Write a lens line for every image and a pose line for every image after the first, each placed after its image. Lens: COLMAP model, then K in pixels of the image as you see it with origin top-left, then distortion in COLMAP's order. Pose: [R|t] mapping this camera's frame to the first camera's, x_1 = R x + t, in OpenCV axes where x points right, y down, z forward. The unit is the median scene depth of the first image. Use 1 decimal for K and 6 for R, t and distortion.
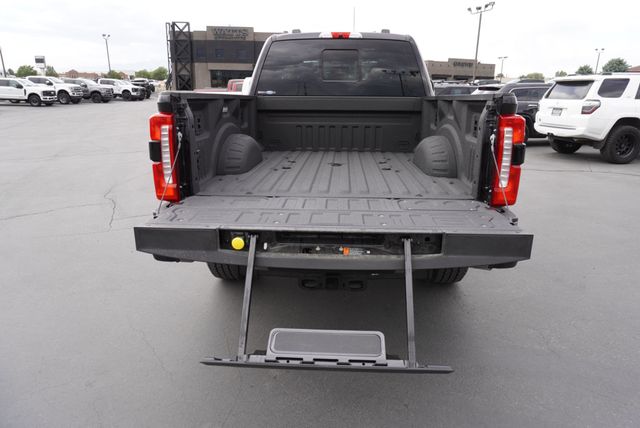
lens RADIAL K [[420.0, 0, 323.8], [0, 420.0, 211.5], [0, 0, 1]] dist [-0.014121, 0.002118]
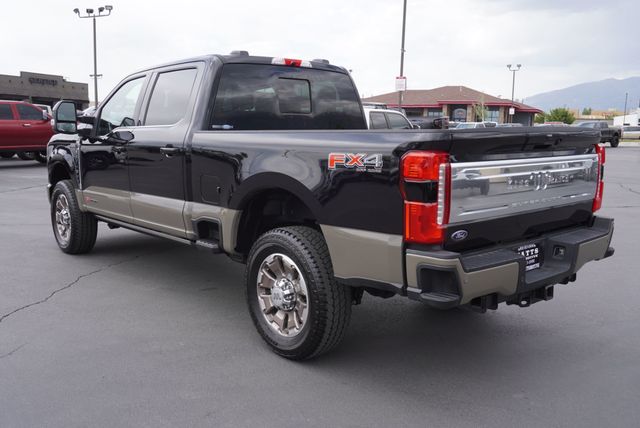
lens RADIAL K [[593.7, 0, 320.0], [0, 593.7, 214.0], [0, 0, 1]] dist [0.007407, 0.003703]
pose [[0.719593, -0.103570, 0.686629, -0.141932], [0.185765, 0.981487, -0.046637, -0.007482], [-0.669087, 0.161112, 0.725510, 0.020118]]
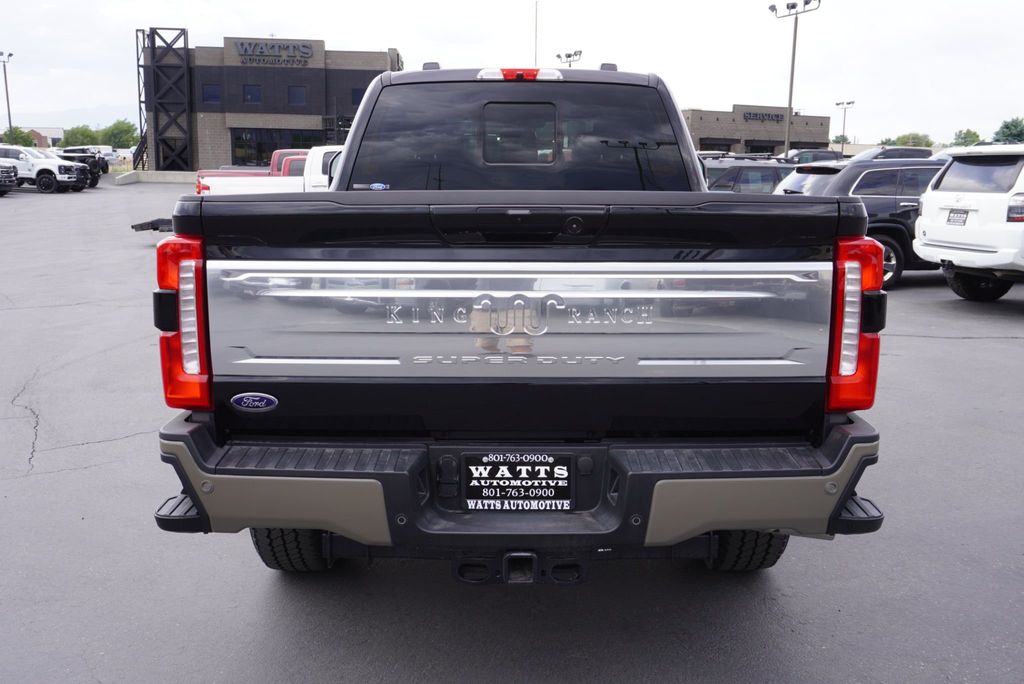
lens RADIAL K [[909.3, 0, 512.0], [0, 909.3, 342.0], [0, 0, 1]] dist [0.007749, 0.009173]
pose [[0.999108, -0.008267, 0.041407, -0.003029], [0.012139, 0.995484, -0.094155, 0.000238], [-0.040442, 0.094574, 0.994696, -0.009880]]
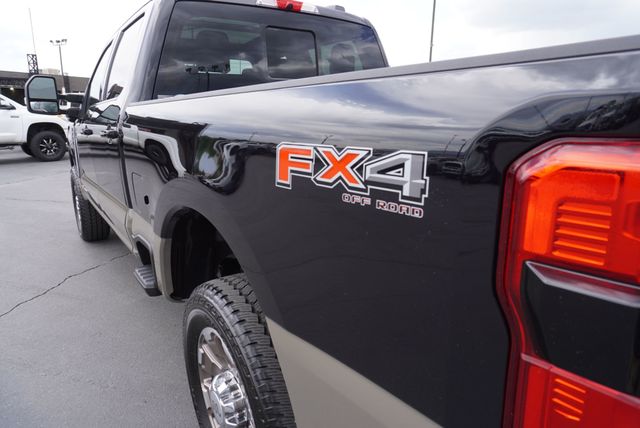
lens RADIAL K [[424.4, 0, 321.1], [0, 424.4, 209.7], [0, 0, 1]] dist [-0.035053, 0.019179]
pose [[0.788464, -0.153241, 0.595687, 0.267997], [0.179575, 0.983624, 0.015348, -0.081831], [-0.588284, 0.094869, 0.803070, 0.363772]]
